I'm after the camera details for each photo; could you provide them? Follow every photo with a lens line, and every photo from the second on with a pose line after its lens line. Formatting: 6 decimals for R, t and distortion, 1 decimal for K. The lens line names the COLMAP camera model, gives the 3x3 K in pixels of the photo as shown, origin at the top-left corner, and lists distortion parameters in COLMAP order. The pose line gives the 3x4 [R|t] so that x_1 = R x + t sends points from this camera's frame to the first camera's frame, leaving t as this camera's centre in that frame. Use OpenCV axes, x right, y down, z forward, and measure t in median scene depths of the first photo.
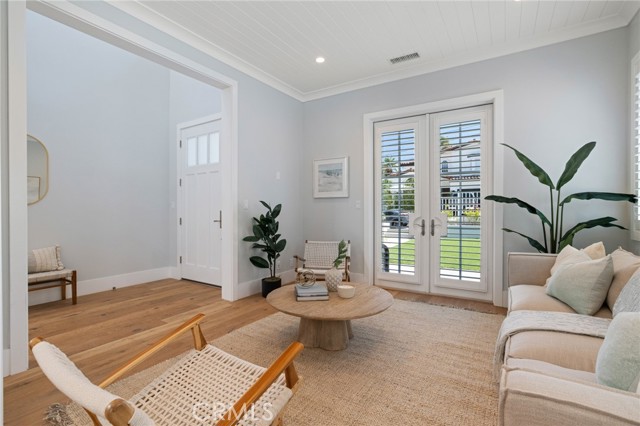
lens RADIAL K [[303.0, 0, 318.2], [0, 303.0, 213.9], [0, 0, 1]] dist [-0.061323, 0.023792]
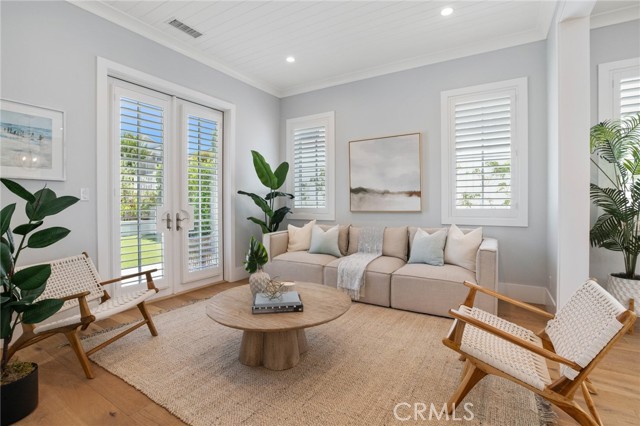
lens RADIAL K [[303.0, 0, 318.2], [0, 303.0, 213.9], [0, 0, 1]] dist [-0.061323, 0.023792]
pose [[-0.017394, -0.033899, 0.999274, -0.550239], [0.010192, 0.999367, 0.034080, -0.006692], [-0.999797, 0.010777, -0.017038, 0.588827]]
